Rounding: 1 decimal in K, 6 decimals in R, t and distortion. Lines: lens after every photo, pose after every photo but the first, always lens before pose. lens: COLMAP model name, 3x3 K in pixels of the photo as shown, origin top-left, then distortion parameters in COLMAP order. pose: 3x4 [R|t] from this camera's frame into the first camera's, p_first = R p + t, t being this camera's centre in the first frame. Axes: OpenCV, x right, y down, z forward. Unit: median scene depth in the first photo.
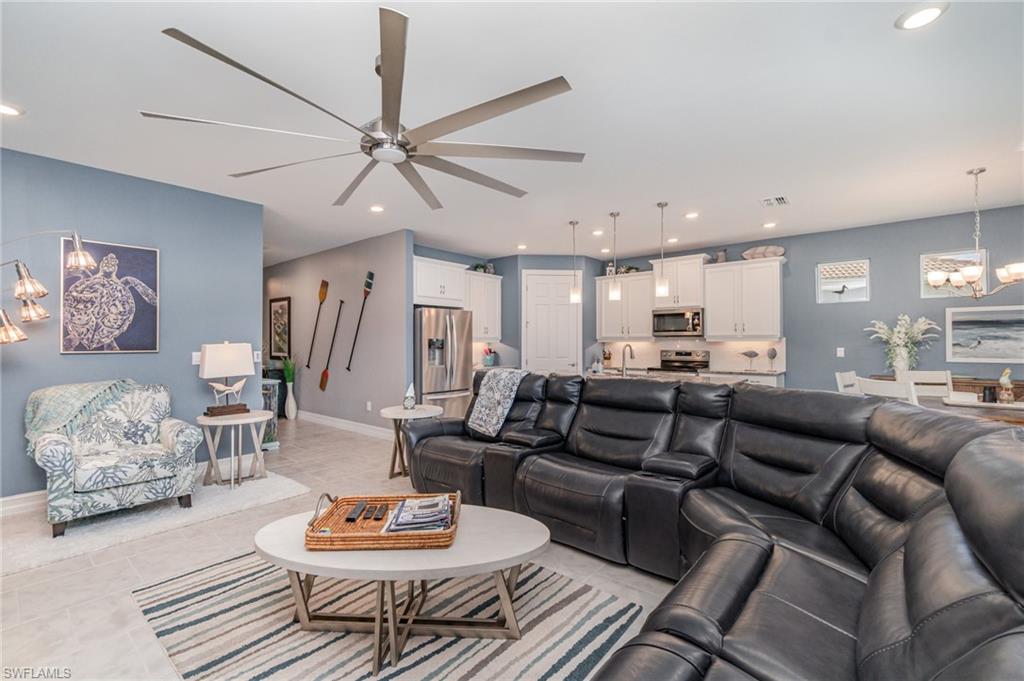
lens RADIAL K [[436.7, 0, 507.2], [0, 436.7, 338.2], [0, 0, 1]] dist [-0.001999, -0.000102]
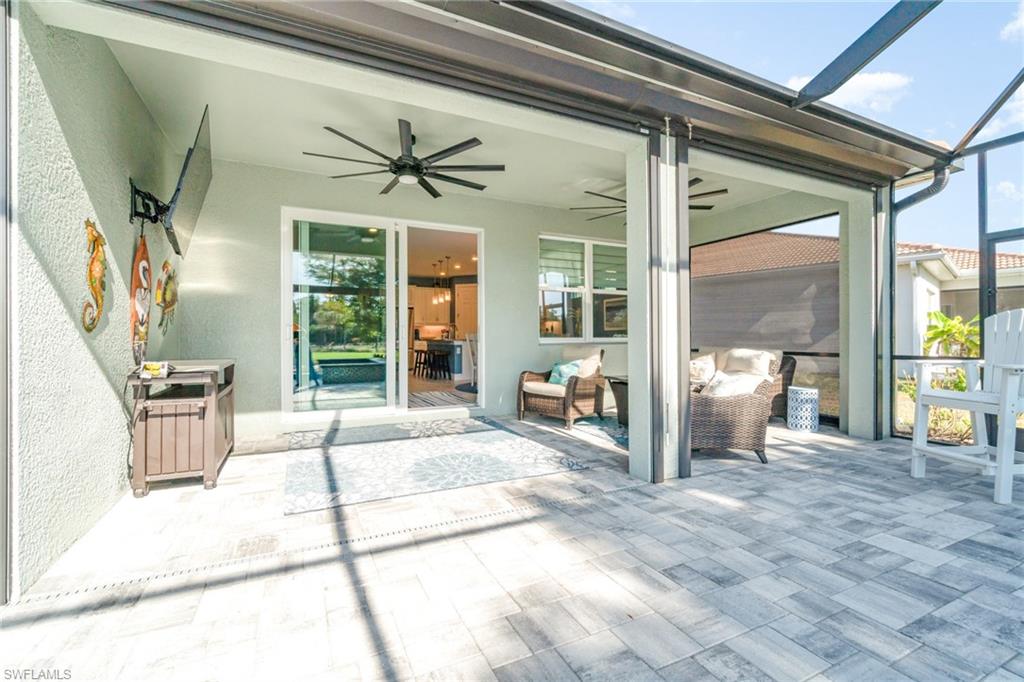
lens RADIAL K [[446.7, 0, 514.1], [0, 446.7, 339.2], [0, 0, 1]] dist [-0.001328, -0.000584]
pose [[0.918283, -0.004056, -0.395903, 1.132848], [0.007895, 0.999936, 0.008068, 0.058510], [0.395845, -0.010535, 0.918257, -0.655031]]
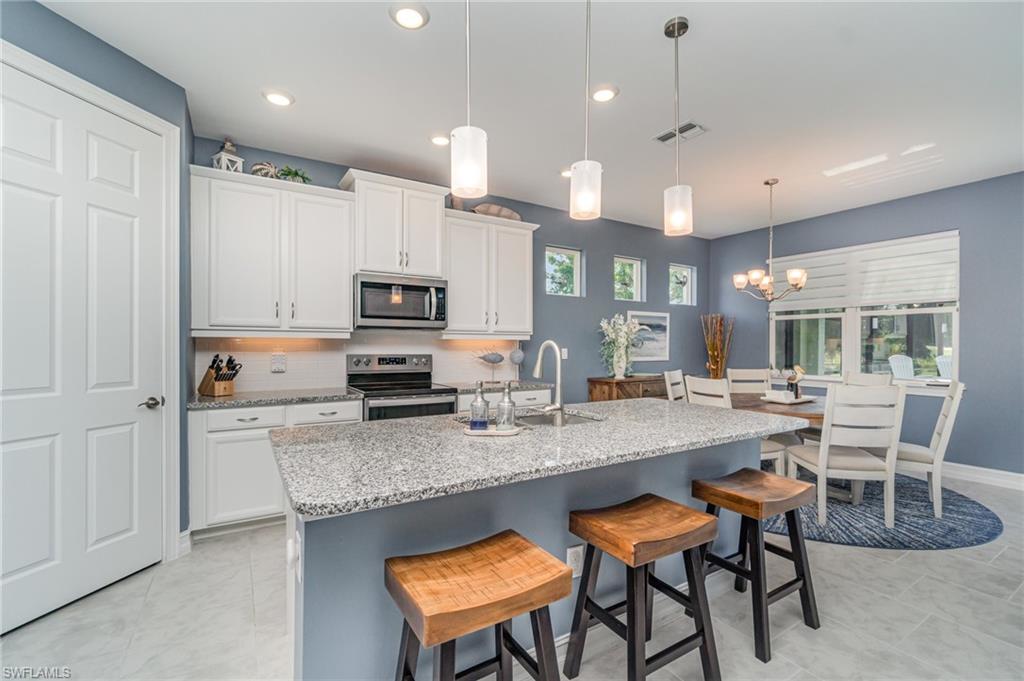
lens RADIAL K [[457.5, 0, 513.3], [0, 457.5, 347.4], [0, 0, 1]] dist [-0.000160, -0.000147]
pose [[0.297118, 0.000120, 0.954841, -0.113994], [-0.014617, 0.999883, 0.004423, 0.016184], [-0.954729, -0.015271, 0.297086, 0.762971]]
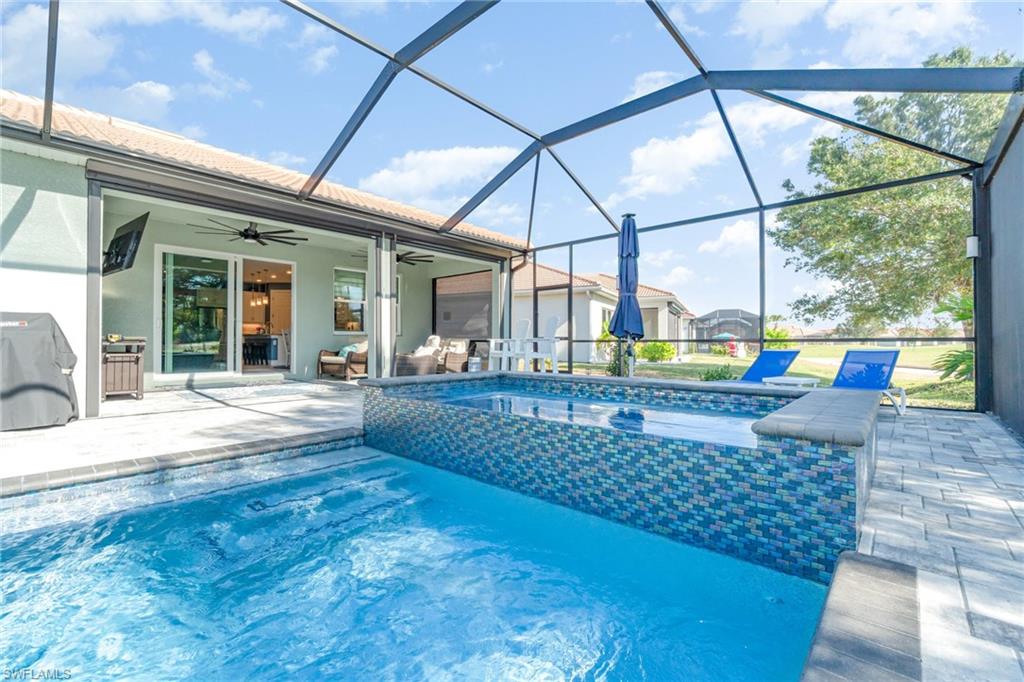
lens RADIAL K [[436.7, 0, 507.2], [0, 436.7, 338.7], [0, 0, 1]] dist [-0.001999, -0.000102]
pose [[0.999585, 0.001508, -0.028774, 1.454932], [-0.001546, 0.999998, -0.001309, 0.092618], [0.028772, 0.001353, 0.999585, -1.260672]]
